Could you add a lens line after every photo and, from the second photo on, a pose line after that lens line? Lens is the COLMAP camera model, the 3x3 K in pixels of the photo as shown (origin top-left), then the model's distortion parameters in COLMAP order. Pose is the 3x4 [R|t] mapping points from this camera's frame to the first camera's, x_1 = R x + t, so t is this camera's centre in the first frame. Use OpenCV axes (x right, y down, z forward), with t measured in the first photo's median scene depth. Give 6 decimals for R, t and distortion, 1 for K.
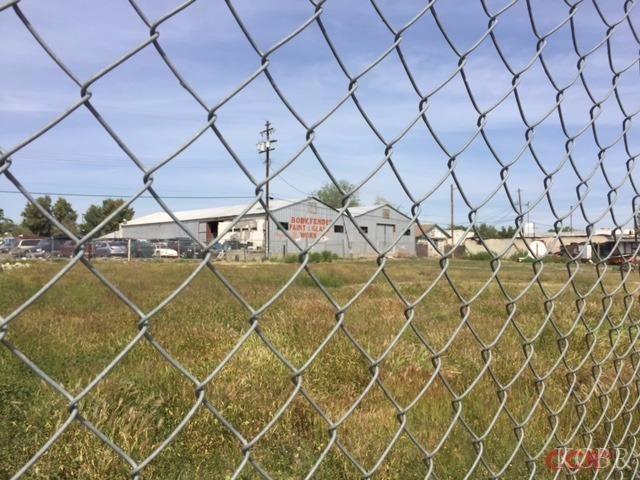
lens RADIAL K [[572.3, 0, 320.8], [0, 572.3, 246.7], [0, 0, 1]] dist [0.087493, -0.104524]
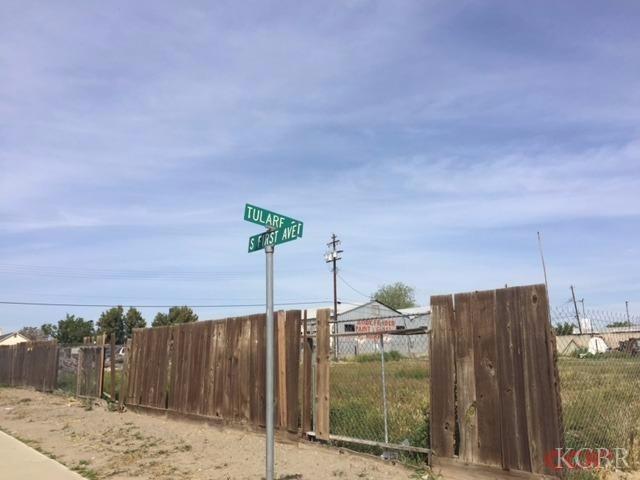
lens RADIAL K [[572.3, 0, 316.5], [0, 572.3, 239.2], [0, 0, 1]] dist [0.087493, -0.104524]
pose [[0.996030, -0.039289, -0.079880, -0.036244], [0.023739, 0.982069, -0.187022, 0.000810], [0.085796, 0.184383, 0.979103, -0.101183]]
